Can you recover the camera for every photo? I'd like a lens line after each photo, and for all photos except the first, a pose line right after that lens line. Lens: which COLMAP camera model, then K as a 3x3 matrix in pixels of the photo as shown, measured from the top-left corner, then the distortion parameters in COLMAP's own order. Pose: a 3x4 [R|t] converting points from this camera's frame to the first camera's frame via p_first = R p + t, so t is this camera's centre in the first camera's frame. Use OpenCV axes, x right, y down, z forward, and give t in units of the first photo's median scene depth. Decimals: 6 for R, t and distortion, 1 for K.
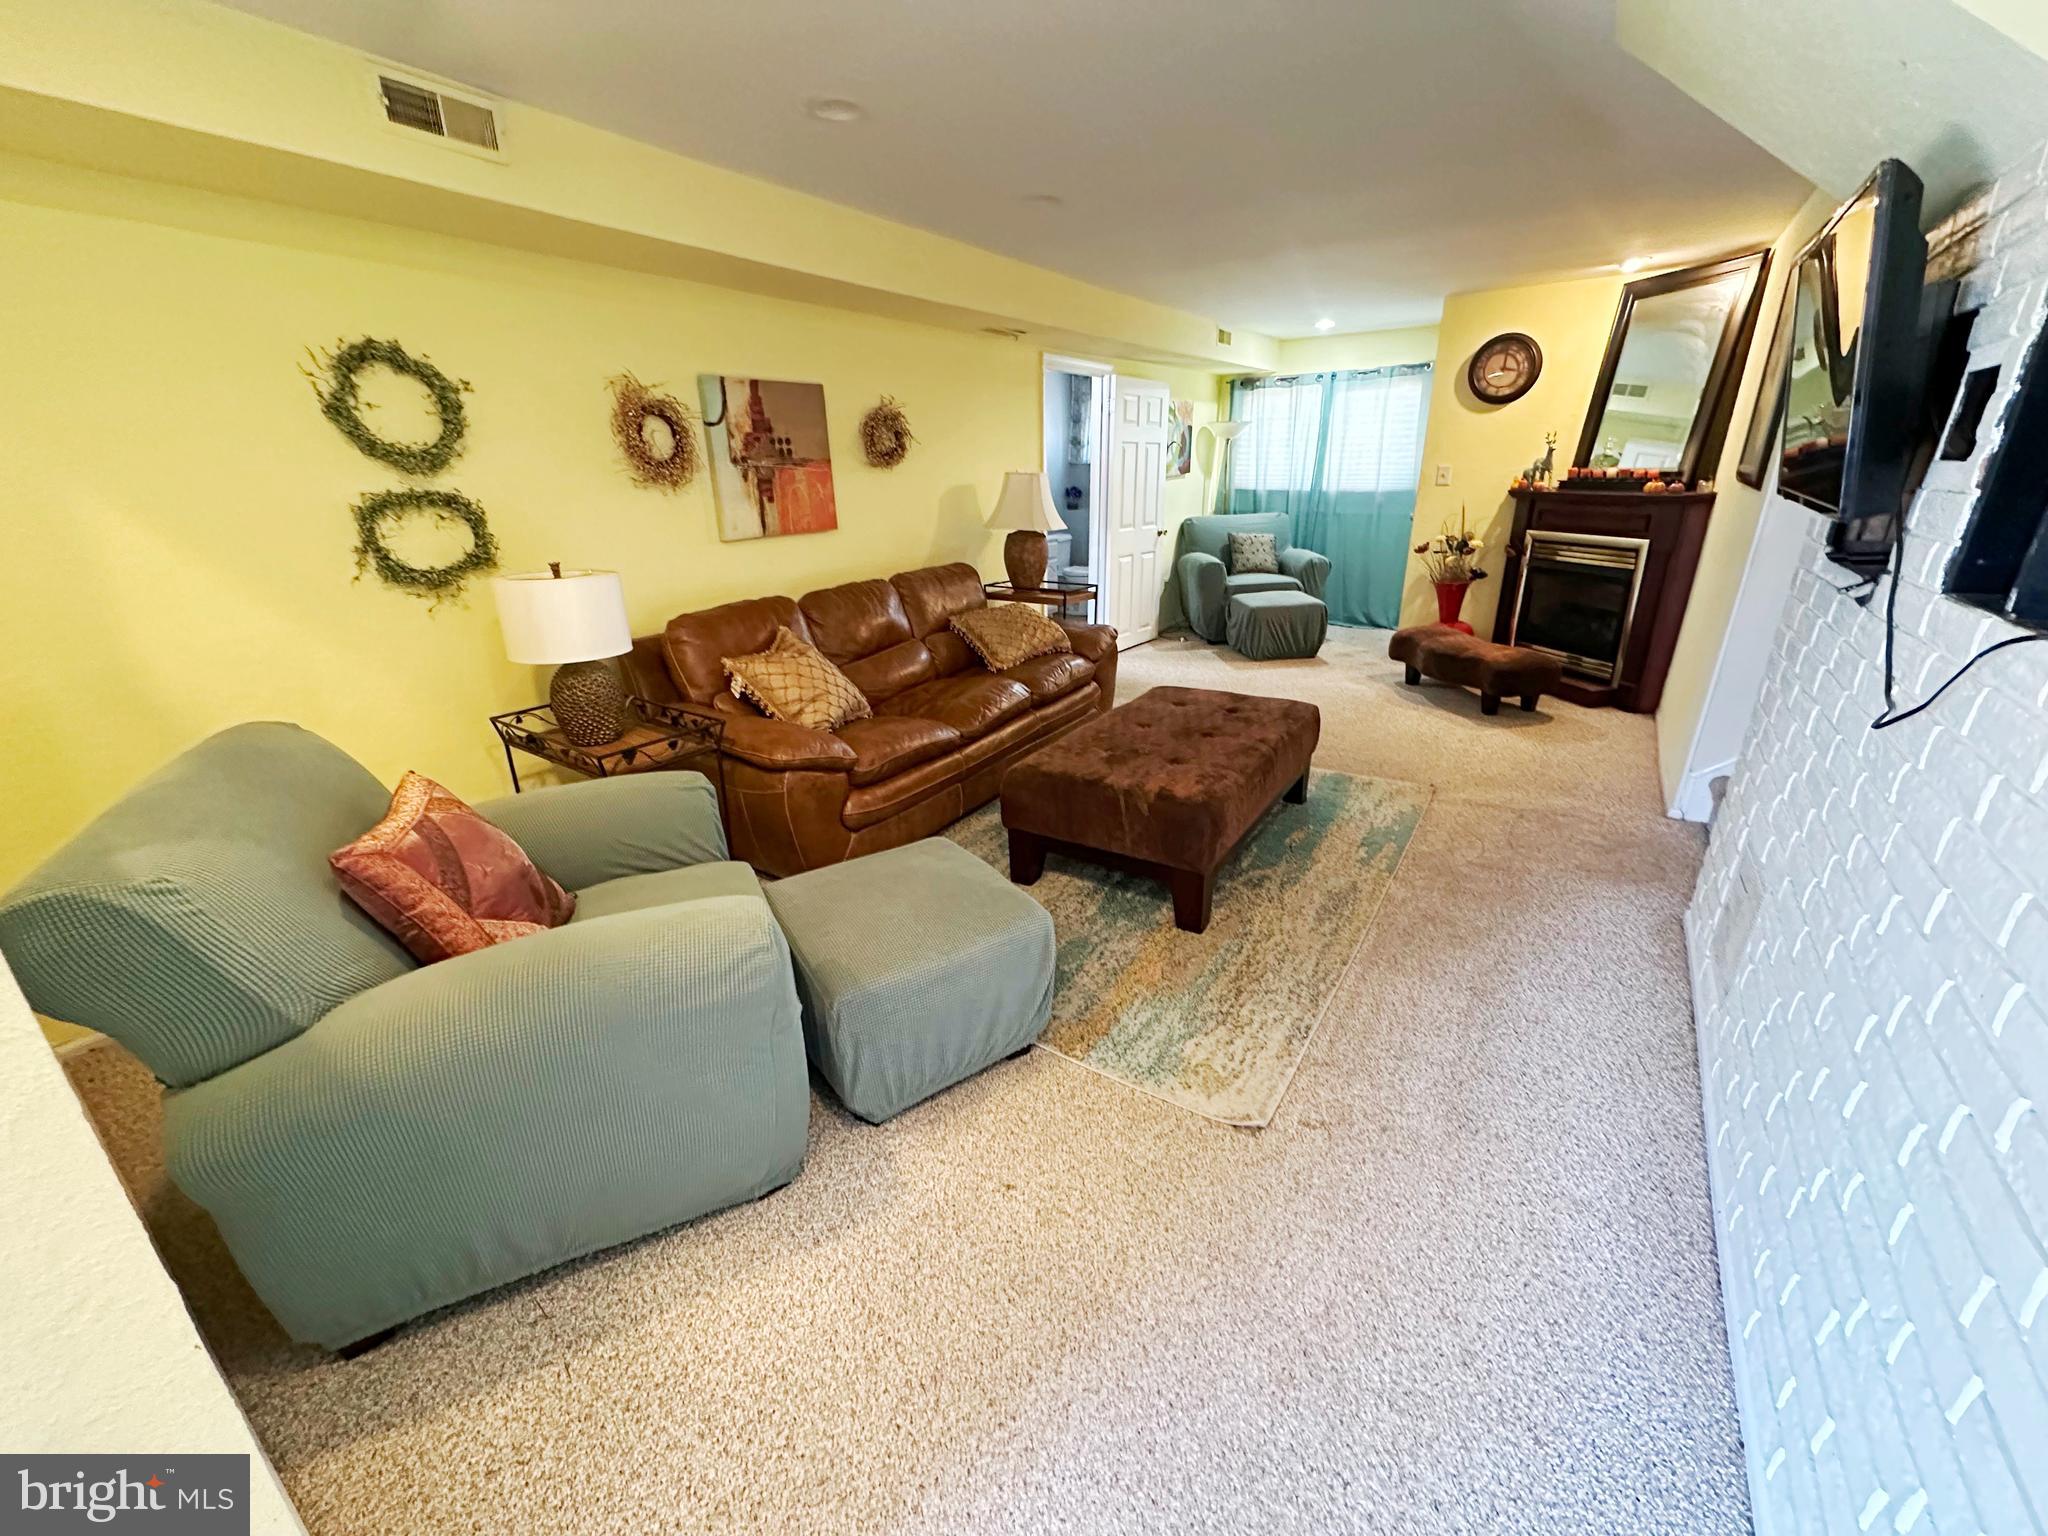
lens RADIAL K [[813.9, 0, 1023.2], [0, 813.9, 769.3], [0, 0, 1]] dist [-0.004248, 0.000441]
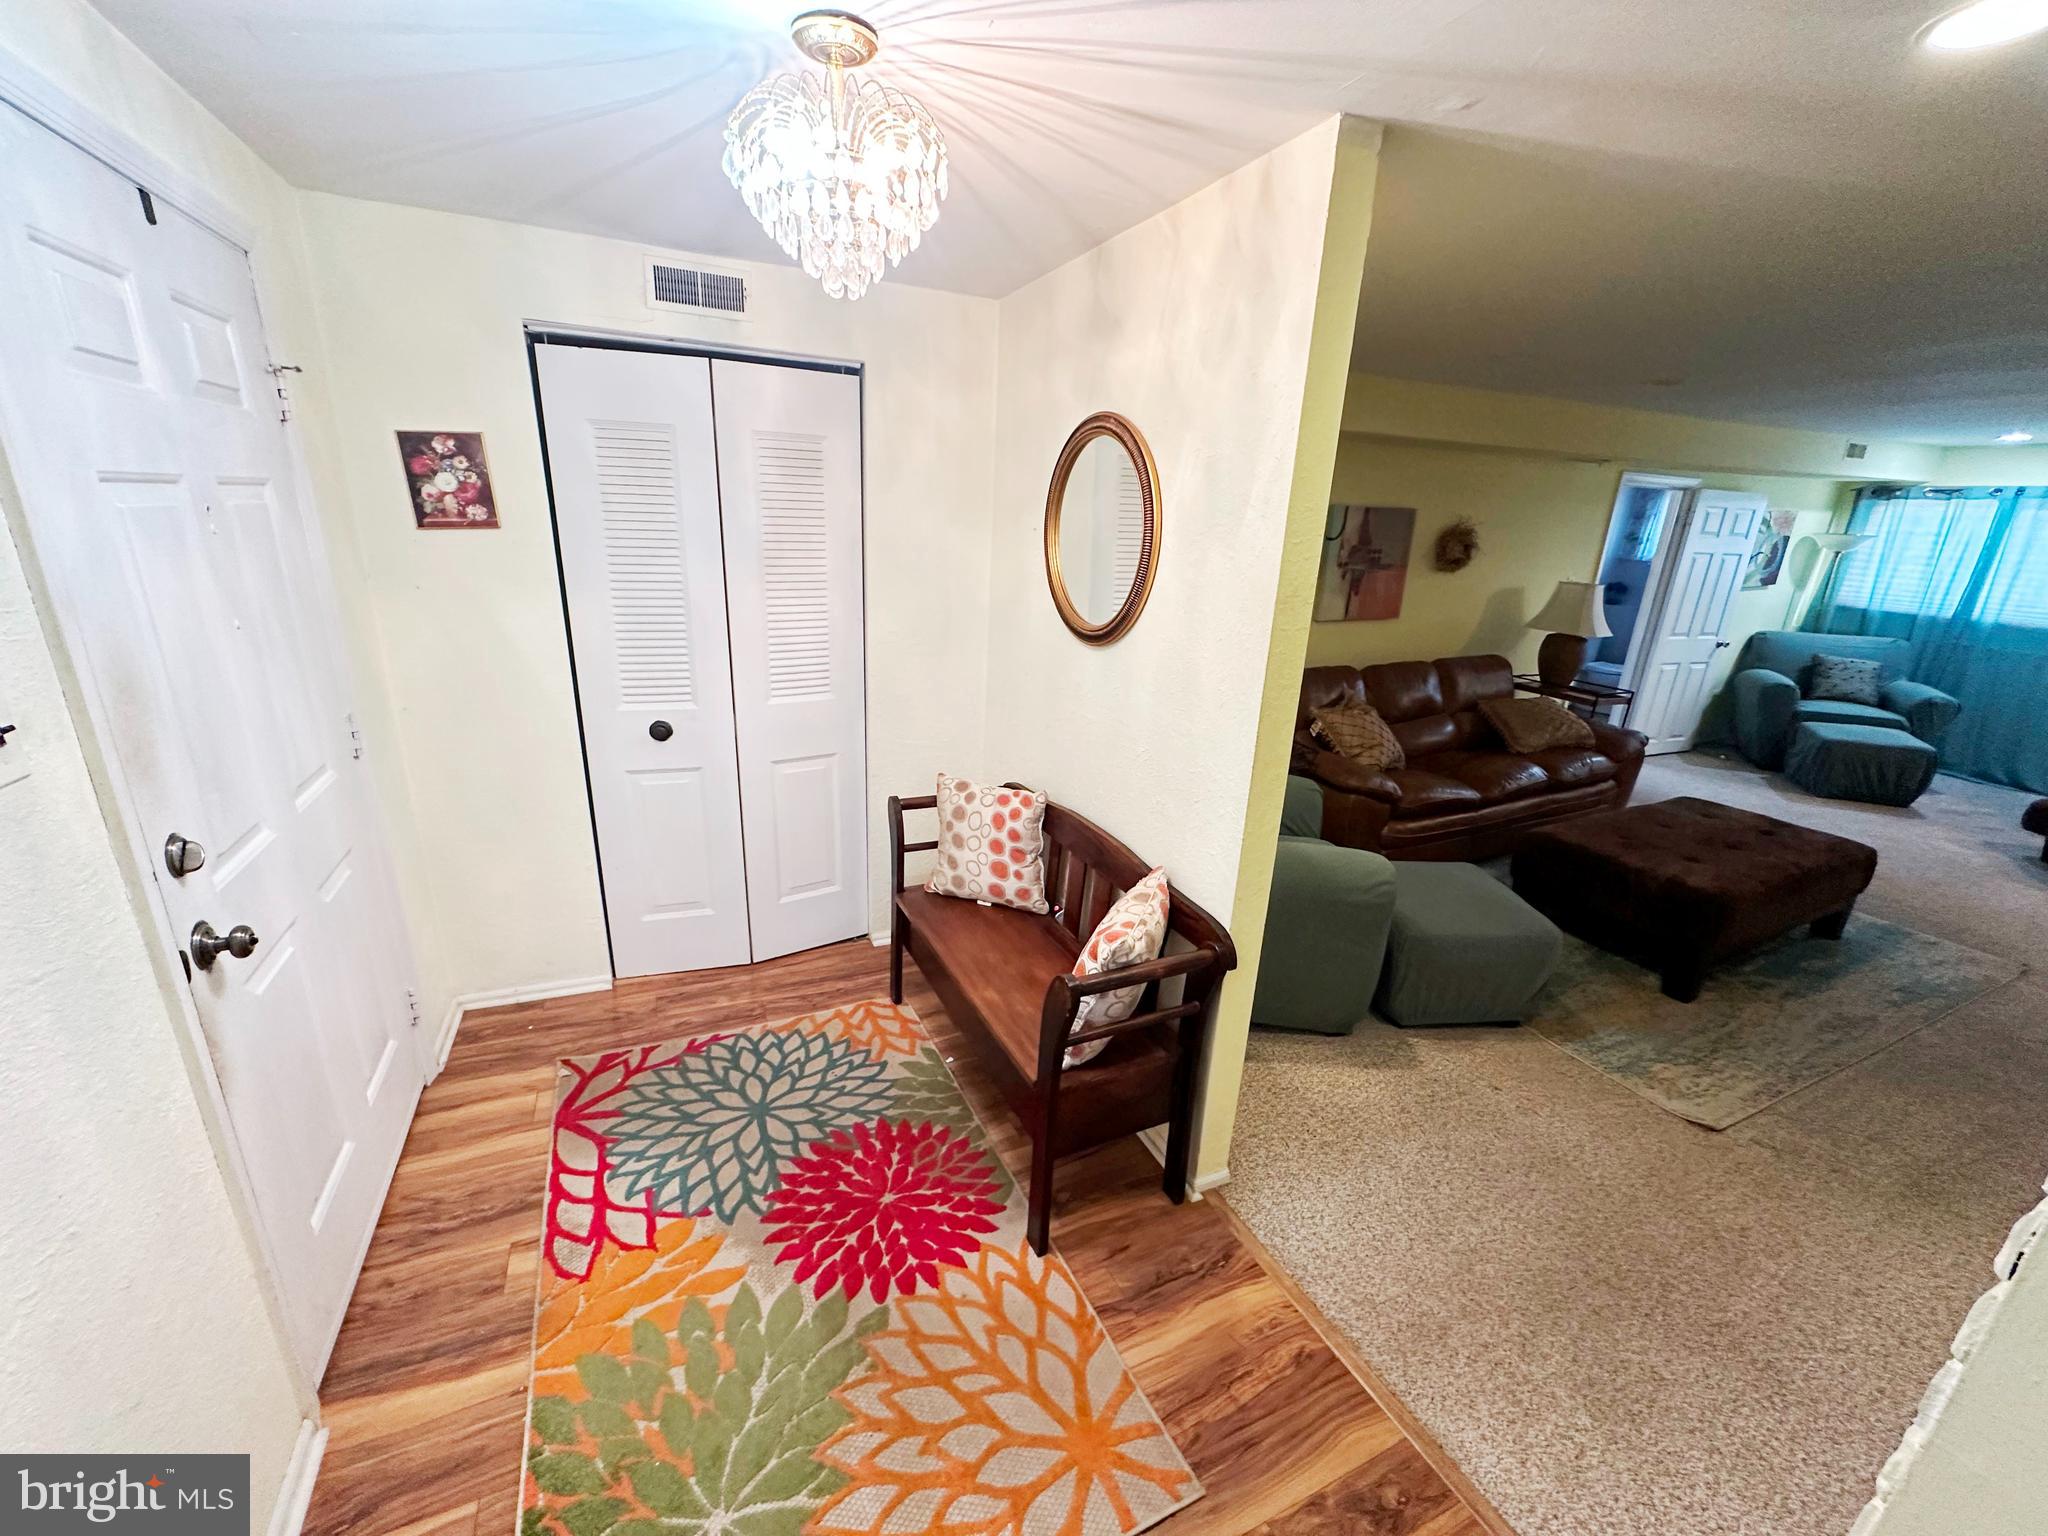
lens RADIAL K [[813.9, 0, 1019.8], [0, 813.9, 763.9], [0, 0, 1]] dist [-0.004248, 0.000441]
pose [[0.851359, 0.206111, -0.482396, -0.075450], [-0.231331, 0.972847, 0.007397, 0.052258], [0.470822, 0.105296, 0.875922, -0.365178]]
